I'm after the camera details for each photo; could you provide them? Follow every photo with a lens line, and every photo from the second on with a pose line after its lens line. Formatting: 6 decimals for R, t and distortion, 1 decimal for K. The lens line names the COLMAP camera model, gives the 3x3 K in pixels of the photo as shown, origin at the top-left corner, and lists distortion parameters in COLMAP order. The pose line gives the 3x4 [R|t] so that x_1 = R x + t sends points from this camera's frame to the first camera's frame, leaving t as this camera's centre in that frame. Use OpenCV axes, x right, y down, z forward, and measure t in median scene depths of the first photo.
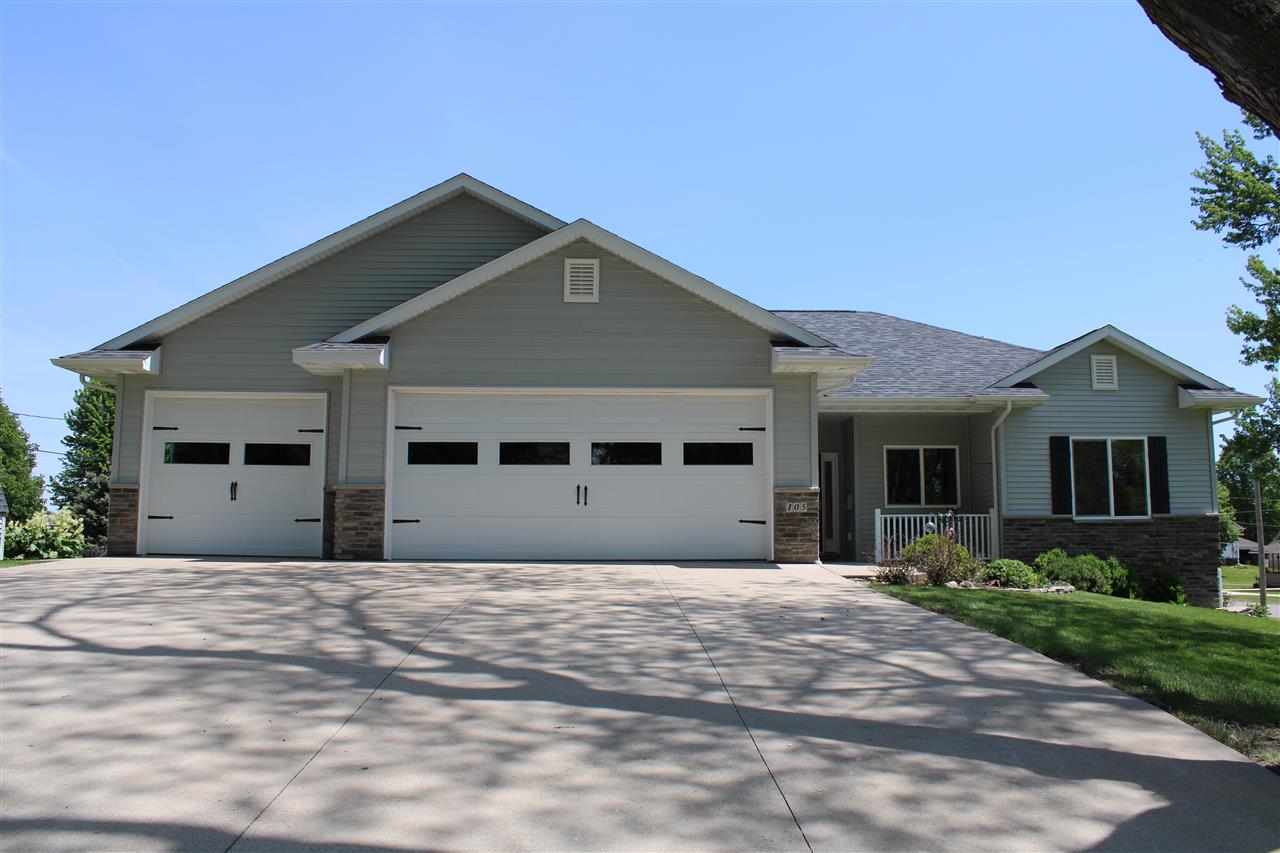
lens RADIAL K [[1066.1, 0, 640.0], [0, 1066.1, 426.5], [0, 0, 1]] dist [-0.181500, 0.177593]
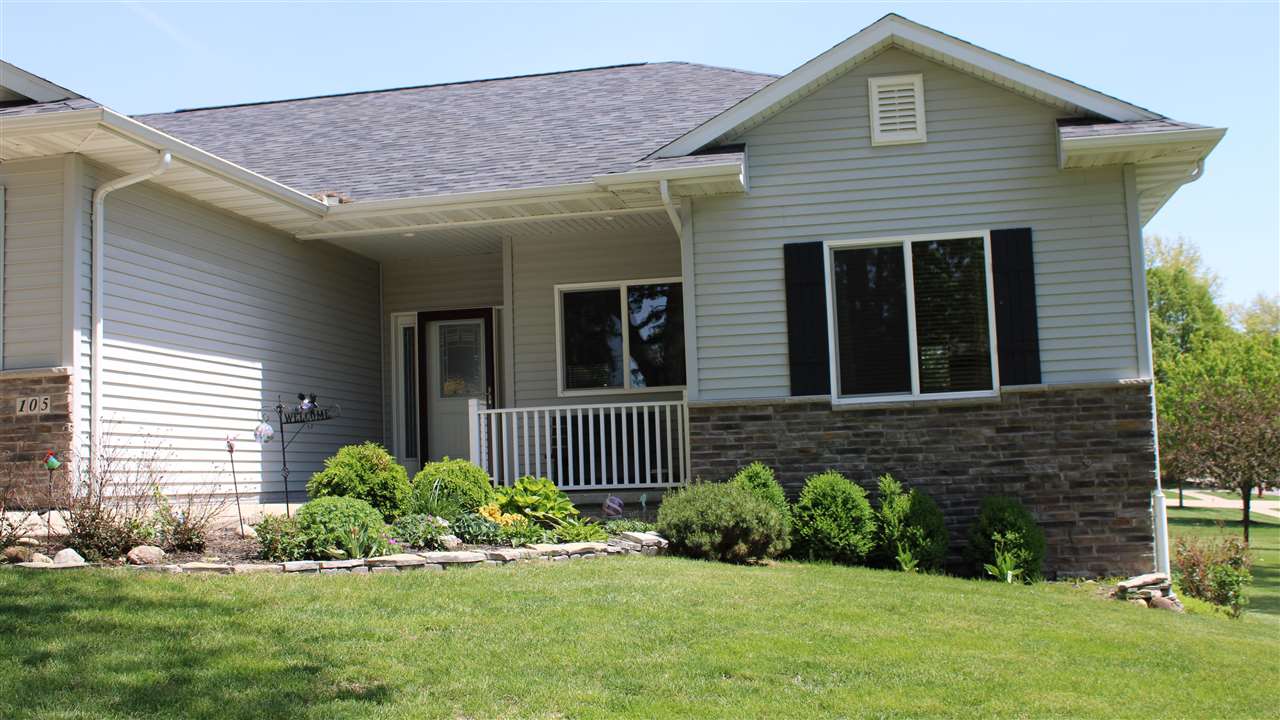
lens RADIAL K [[1396.0, 0, 640.0], [0, 1396.0, 360.0], [0, 0, 1]] dist [-0.084819, 0.021459]
pose [[0.970467, -0.055583, -0.234743, 0.491781], [0.064456, 0.997461, 0.030293, 0.041730], [0.232463, -0.044529, 0.971585, 0.317092]]
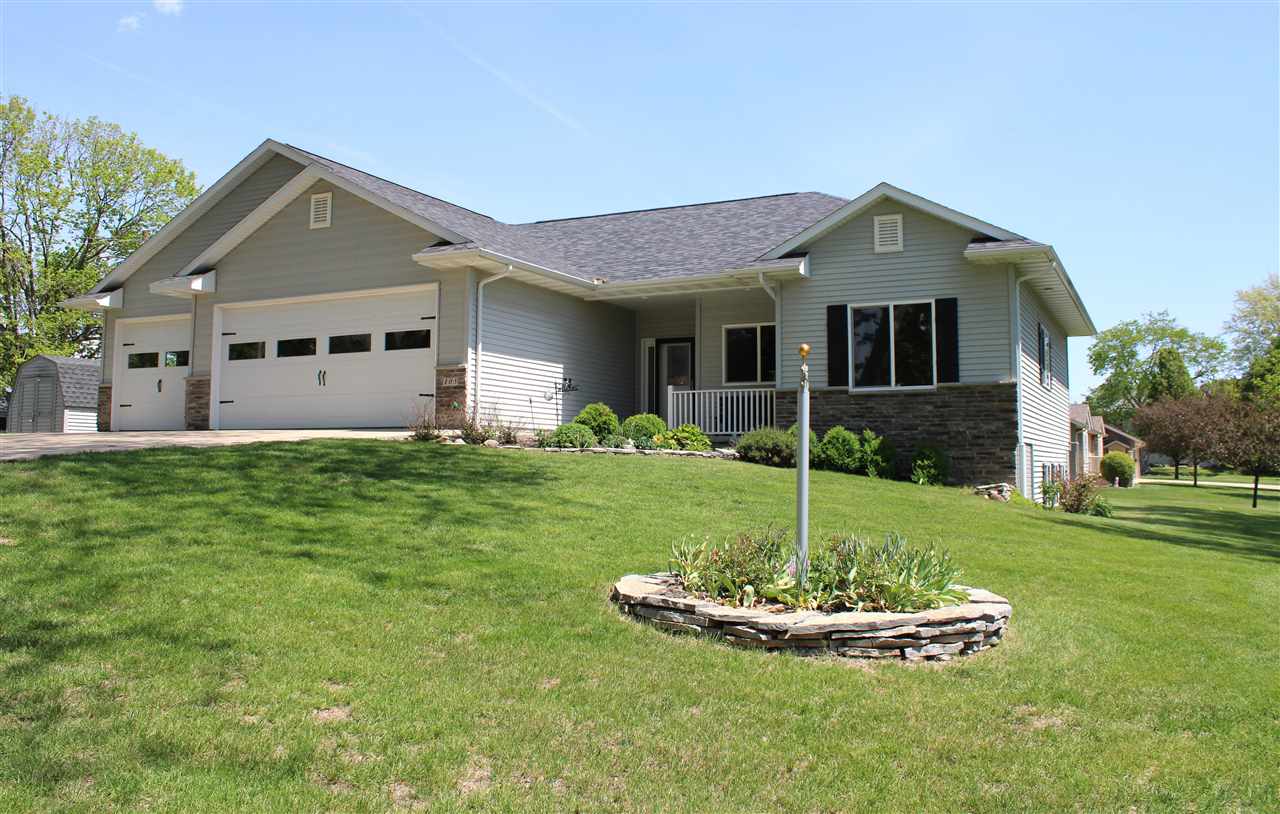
lens RADIAL K [[1084.4, 0, 636.3], [0, 1084.4, 379.7], [0, 0, 1]] dist [-0.128766, 0.006240]
pose [[0.876935, -0.035694, -0.479281, 0.728146], [0.053752, 0.998266, 0.024003, 0.045156], [0.477593, -0.046812, 0.877333, 0.035072]]
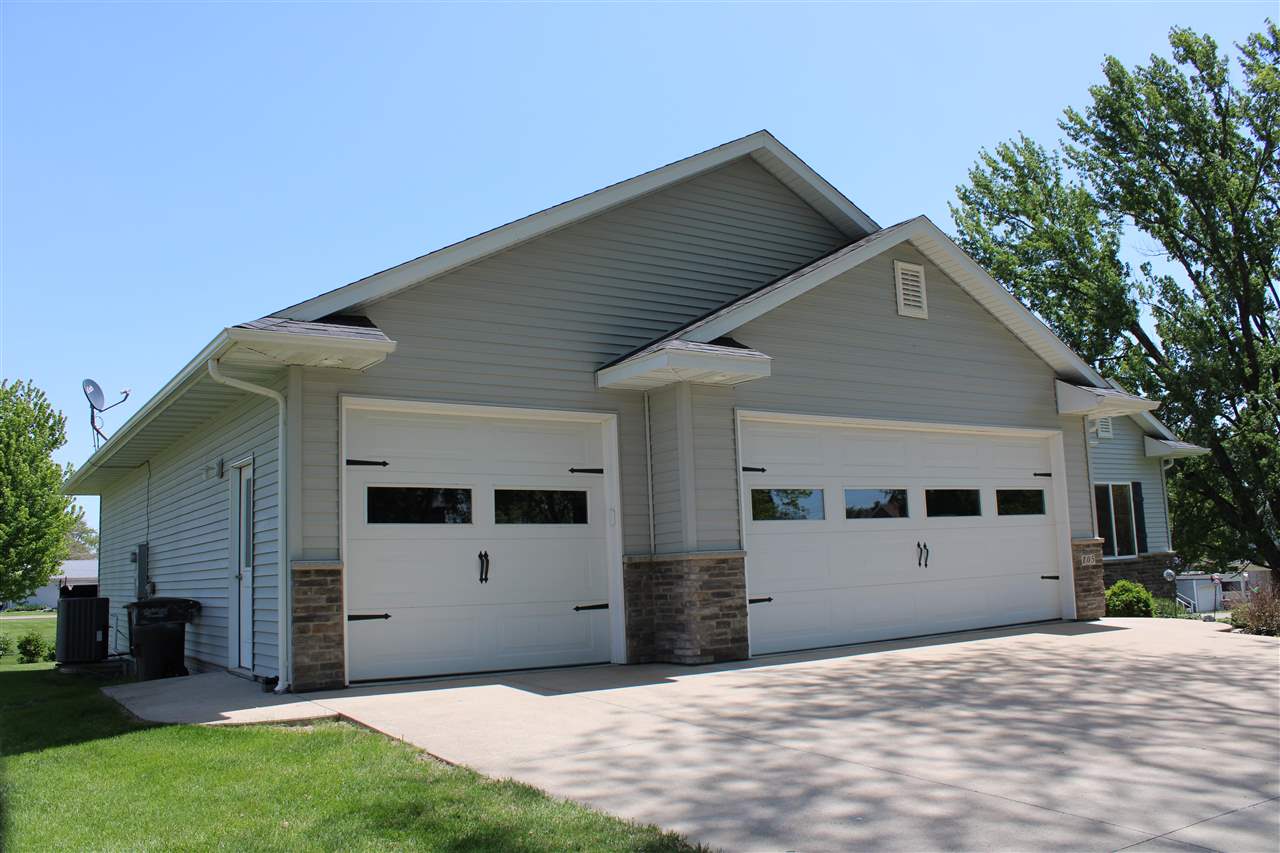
lens RADIAL K [[1066.1, 0, 640.0], [0, 1066.1, 426.5], [0, 0, 1]] dist [-0.181500, 0.177593]
pose [[0.852756, 0.035164, 0.521124, -0.532207], [-0.020591, 0.999219, -0.033731, -0.001370], [-0.521903, 0.018034, 0.852814, 0.346587]]
